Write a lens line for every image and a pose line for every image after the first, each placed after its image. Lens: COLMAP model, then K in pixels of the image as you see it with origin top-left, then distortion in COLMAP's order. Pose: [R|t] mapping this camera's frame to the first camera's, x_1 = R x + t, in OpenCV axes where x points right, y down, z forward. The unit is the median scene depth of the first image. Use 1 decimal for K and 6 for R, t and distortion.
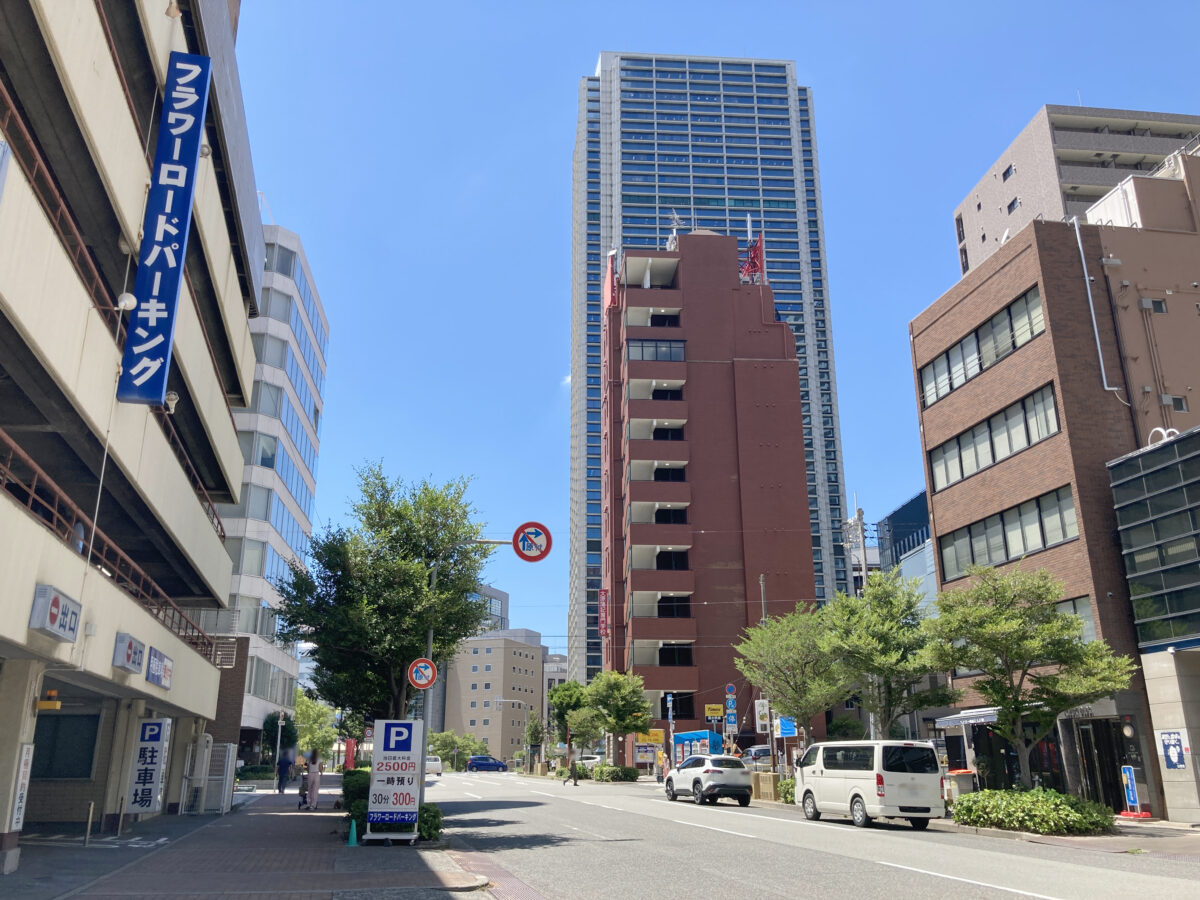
lens RADIAL K [[970.8, 0, 600.0], [0, 970.8, 450.0], [0, 0, 1]] dist [0.050820, 0.003197]
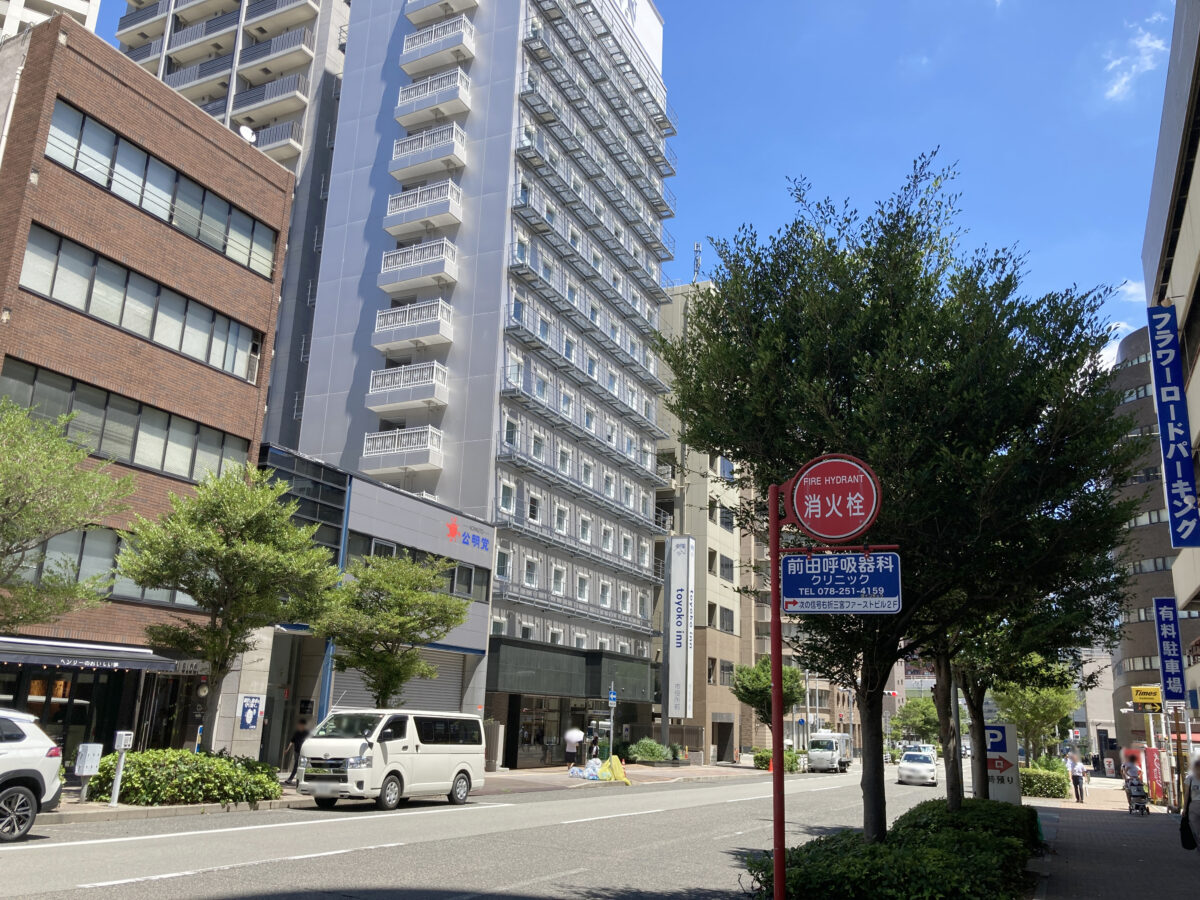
lens RADIAL K [[970.8, 0, 600.0], [0, 970.8, 450.0], [0, 0, 1]] dist [0.050820, 0.003197]
pose [[-0.771728, 0.146060, 0.618952, -0.428579], [-0.236943, 0.837156, -0.492979, 0.483326], [-0.590164, -0.527102, -0.611449, 1.527395]]
